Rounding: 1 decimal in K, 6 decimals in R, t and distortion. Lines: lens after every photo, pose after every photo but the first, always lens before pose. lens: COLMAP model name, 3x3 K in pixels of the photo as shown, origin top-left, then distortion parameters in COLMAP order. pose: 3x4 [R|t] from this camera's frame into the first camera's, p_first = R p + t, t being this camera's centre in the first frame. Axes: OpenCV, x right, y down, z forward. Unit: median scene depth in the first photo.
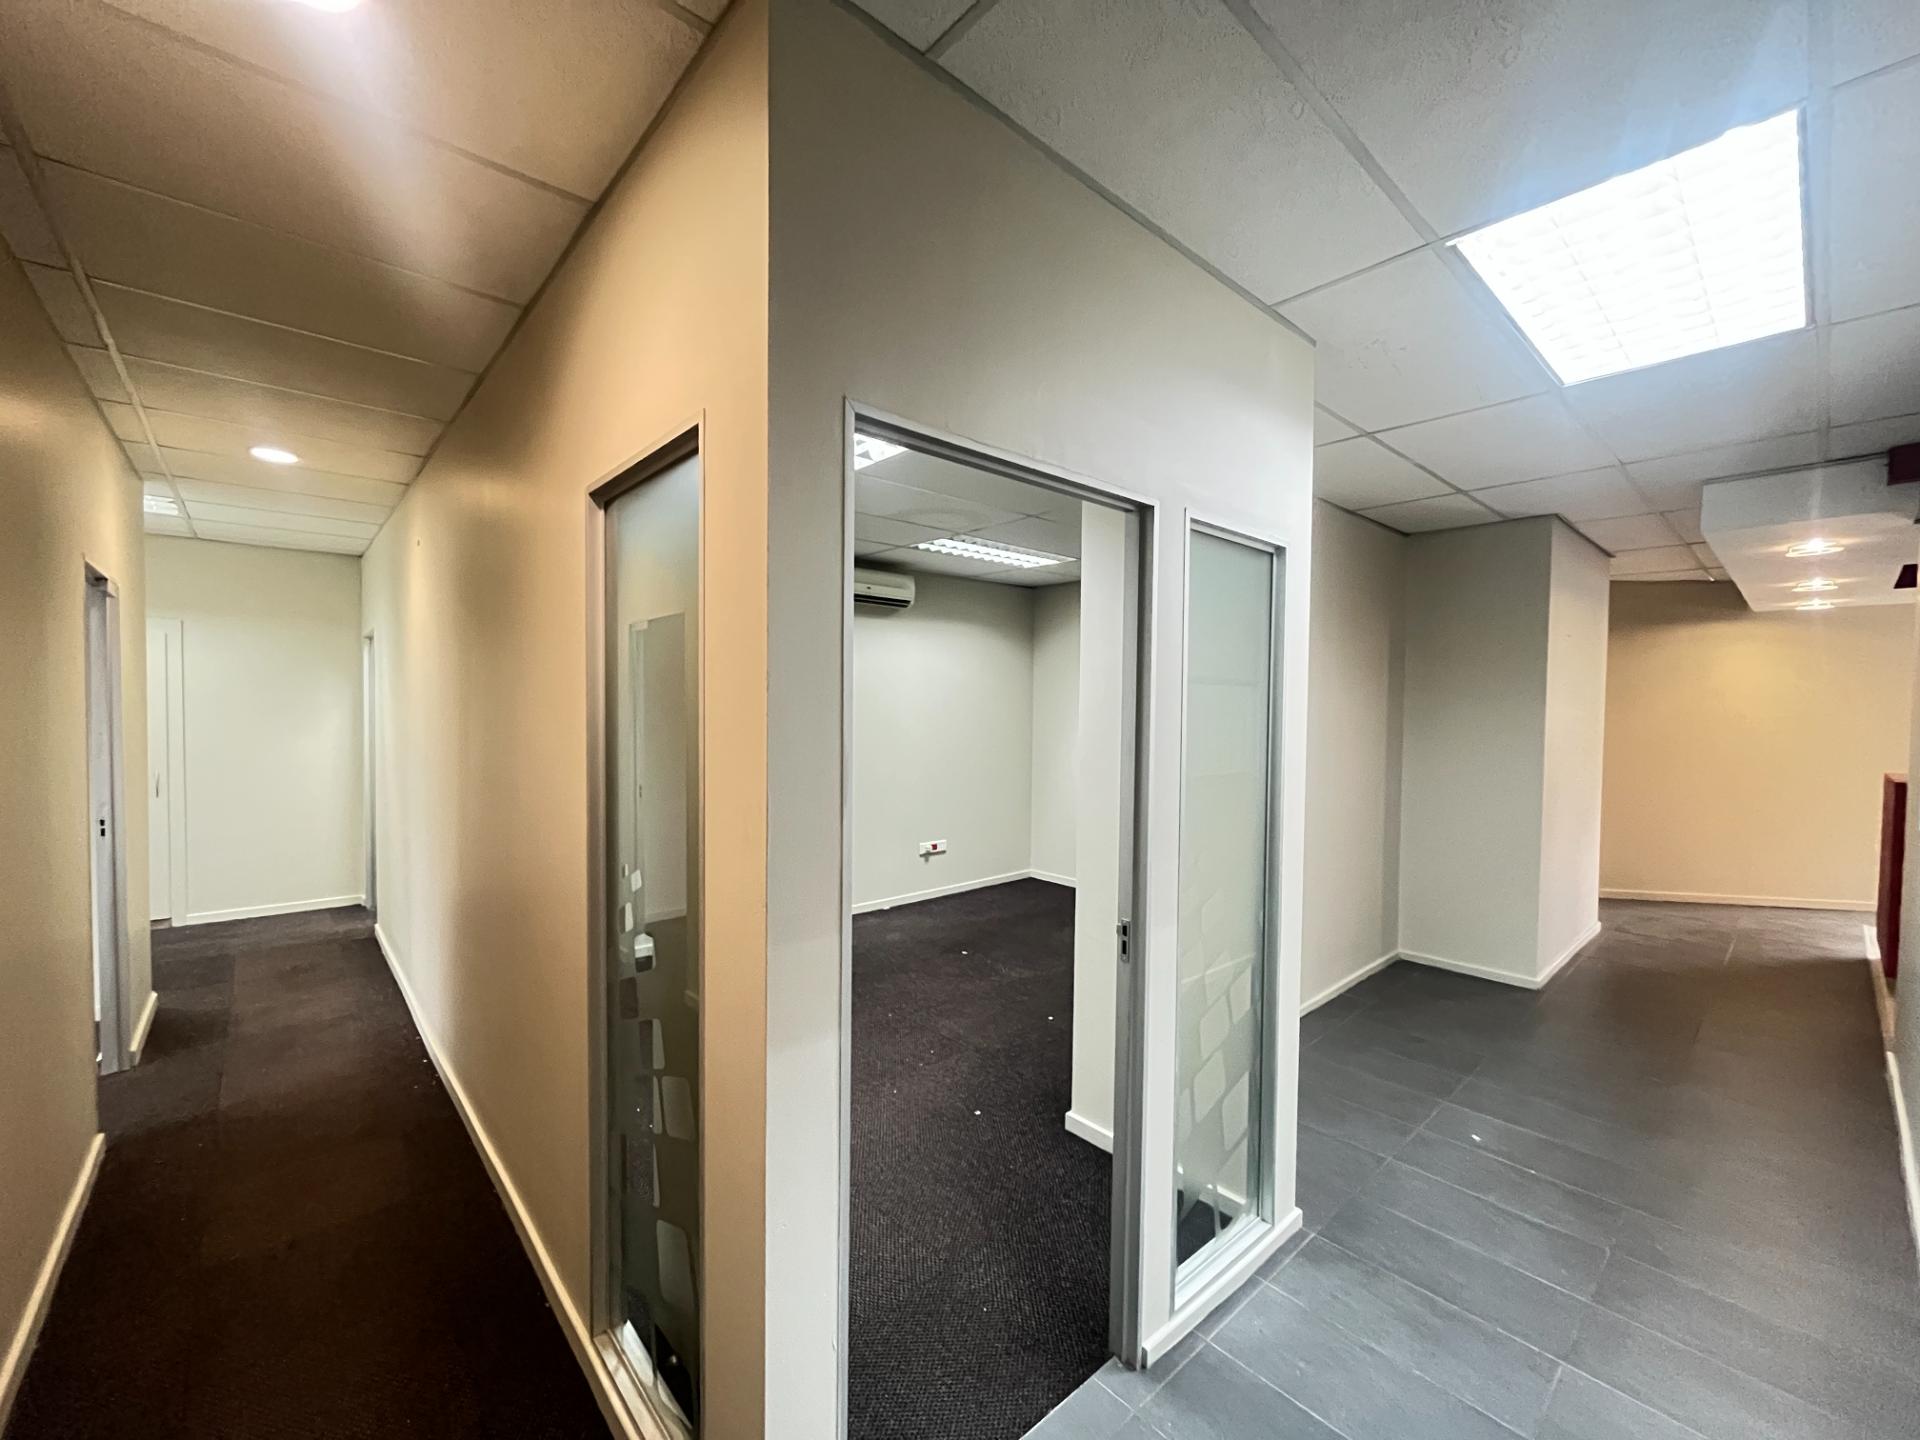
lens RADIAL K [[772.0, 0, 959.8], [0, 772.0, 727.4], [0, 0, 1]] dist [-0.004183, -0.001469]
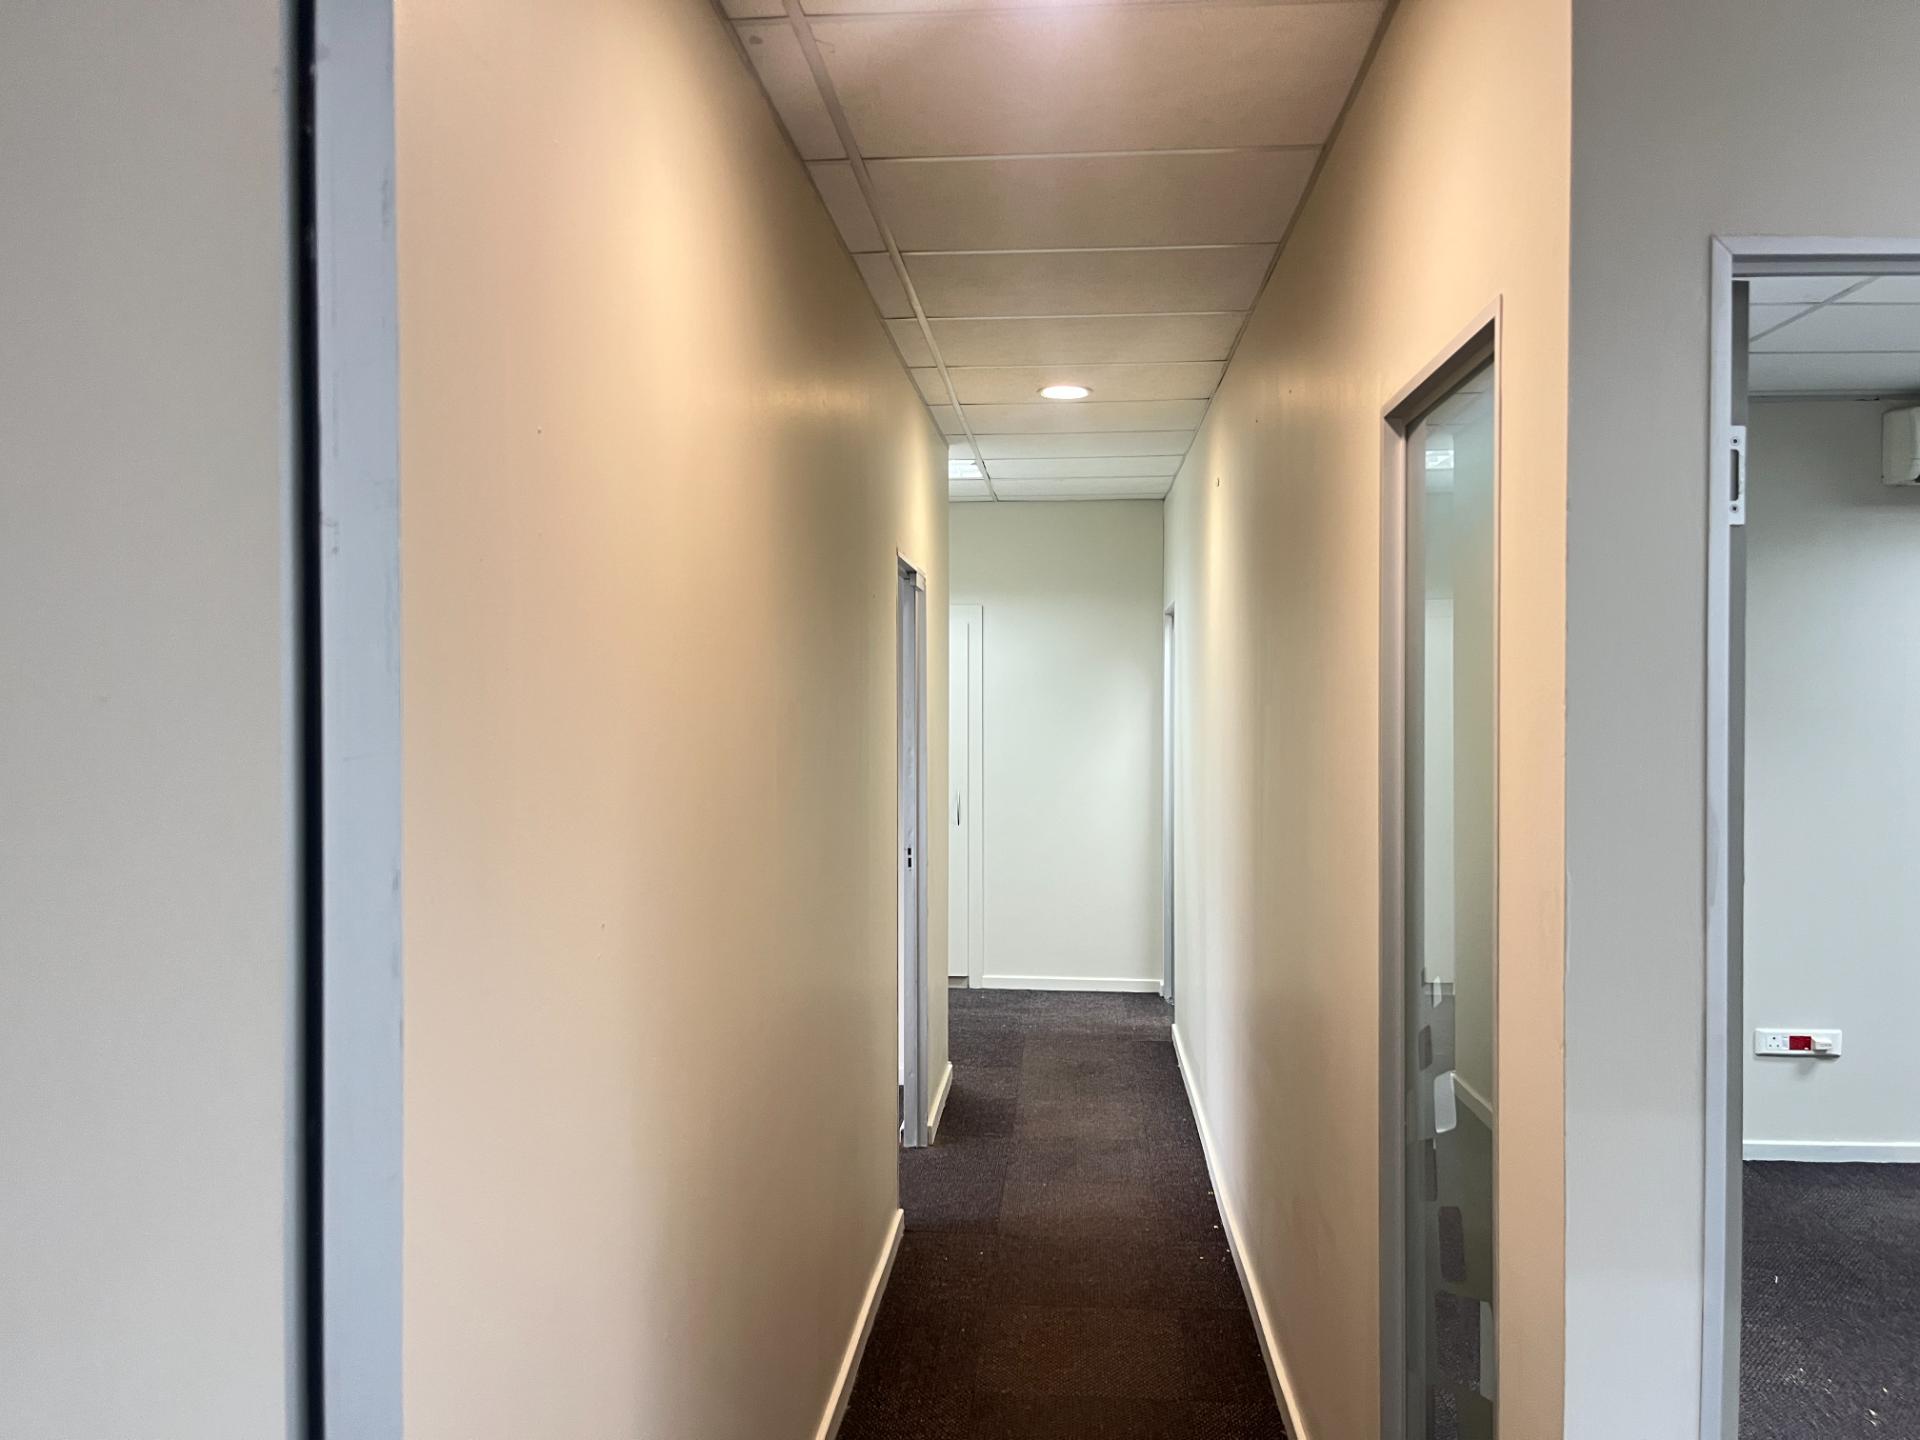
lens RADIAL K [[1461.1, 0, 951.4], [0, 1461.1, 710.7], [0, 0, 1]] dist [0.012064, -0.057034]
pose [[0.682738, -0.001286, -0.730662, 0.097714], [-0.013276, 0.999812, -0.014164, -0.009413], [0.730543, 0.019371, 0.682592, -0.077171]]
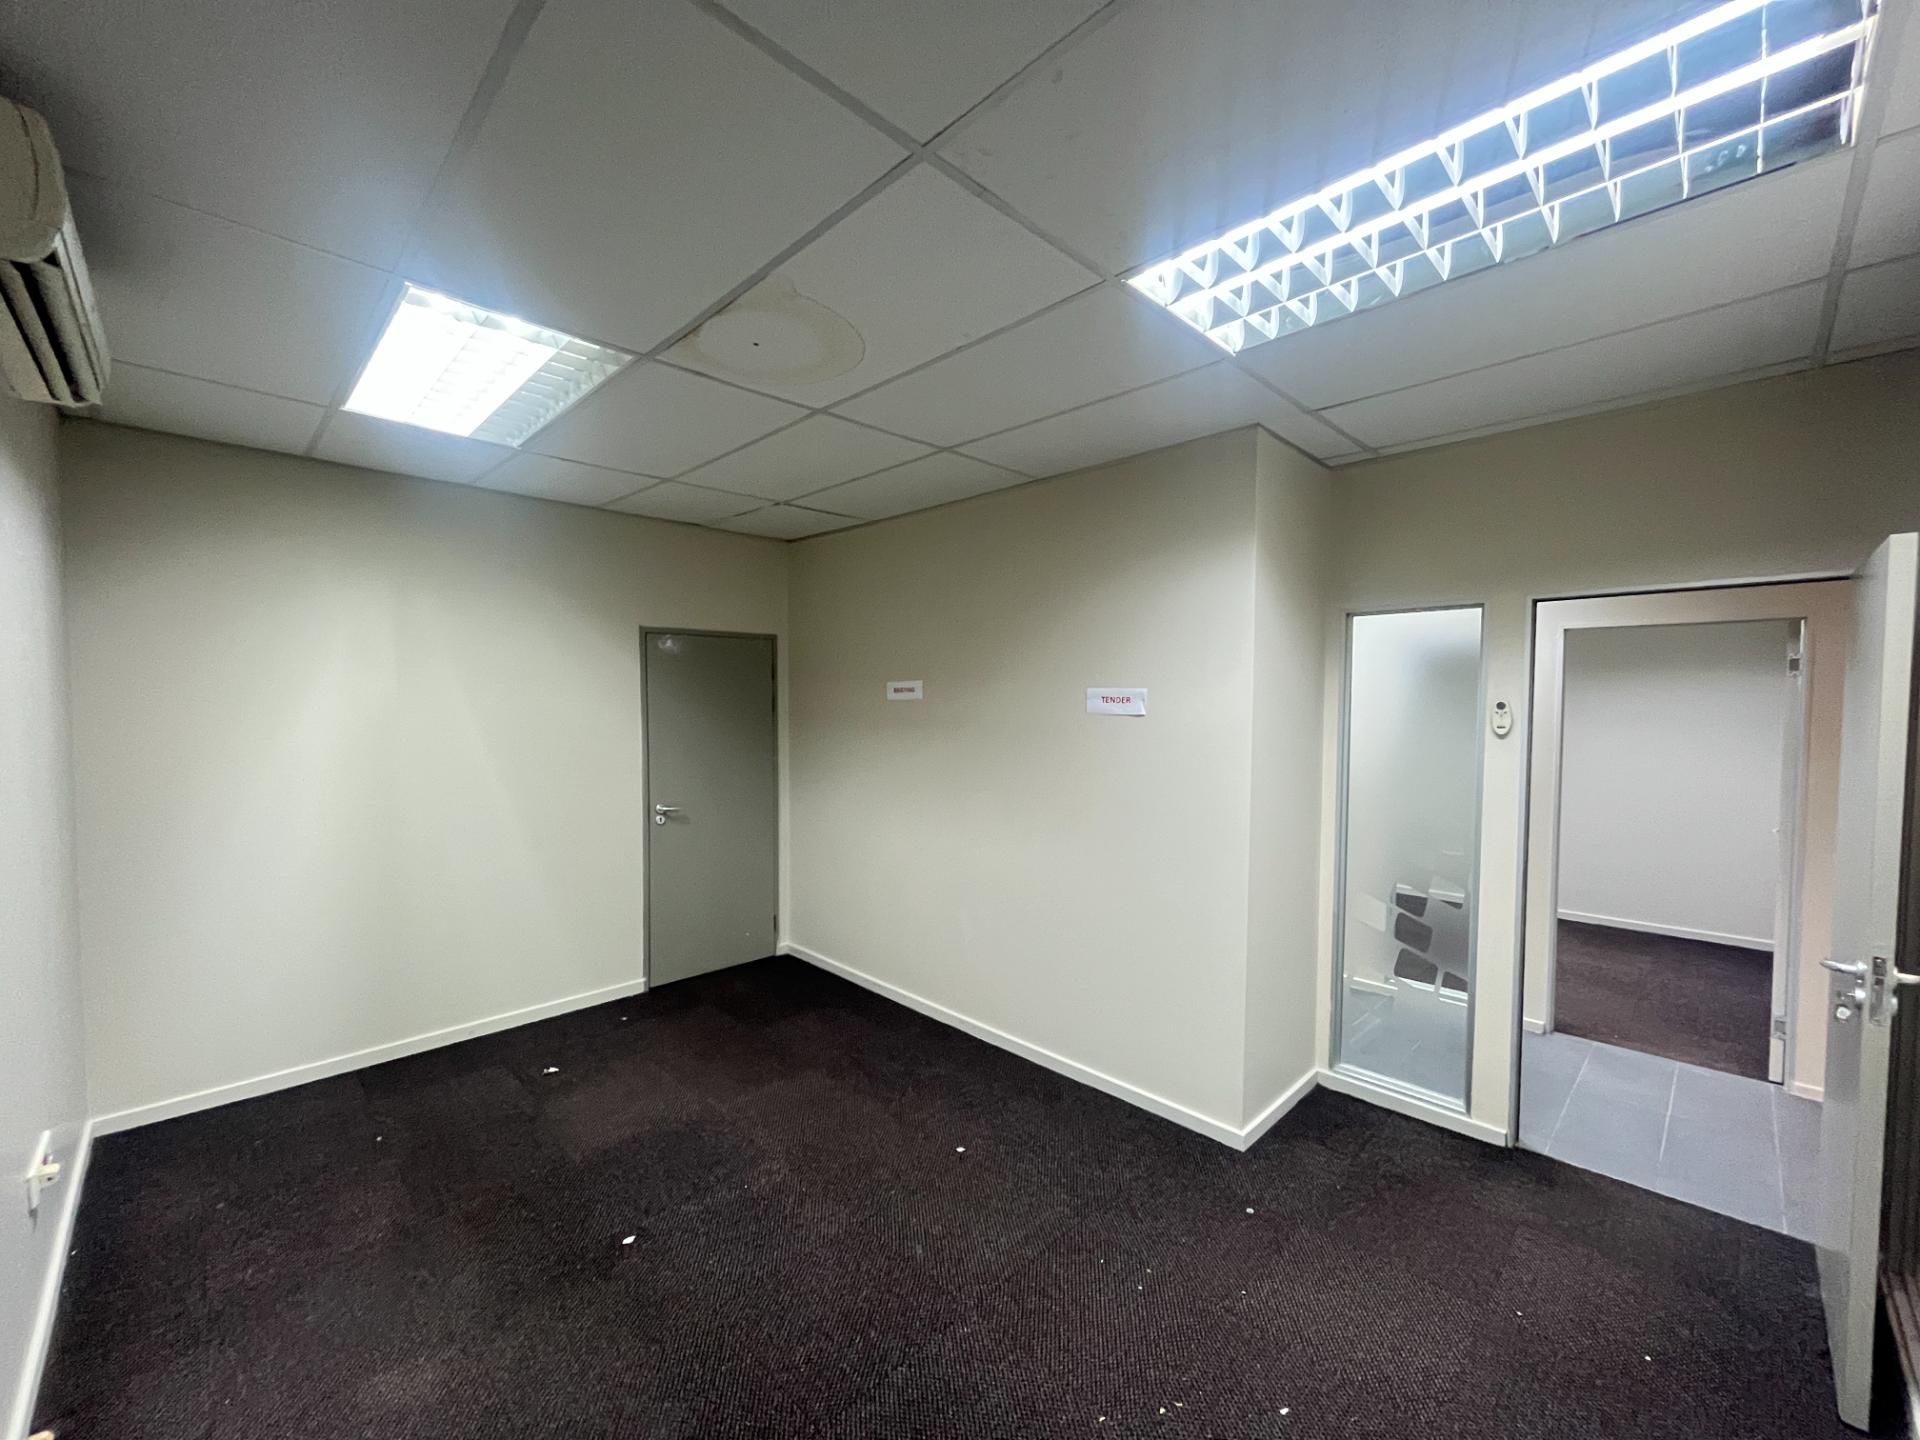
lens RADIAL K [[772.0, 0, 967.5], [0, 772.0, 725.8], [0, 0, 1]] dist [-0.004183, -0.001469]
pose [[-0.048022, -0.052385, 0.997472, -0.655404], [0.025766, 0.998227, 0.053665, -0.066522], [-0.998514, 0.028278, -0.046587, 1.136874]]
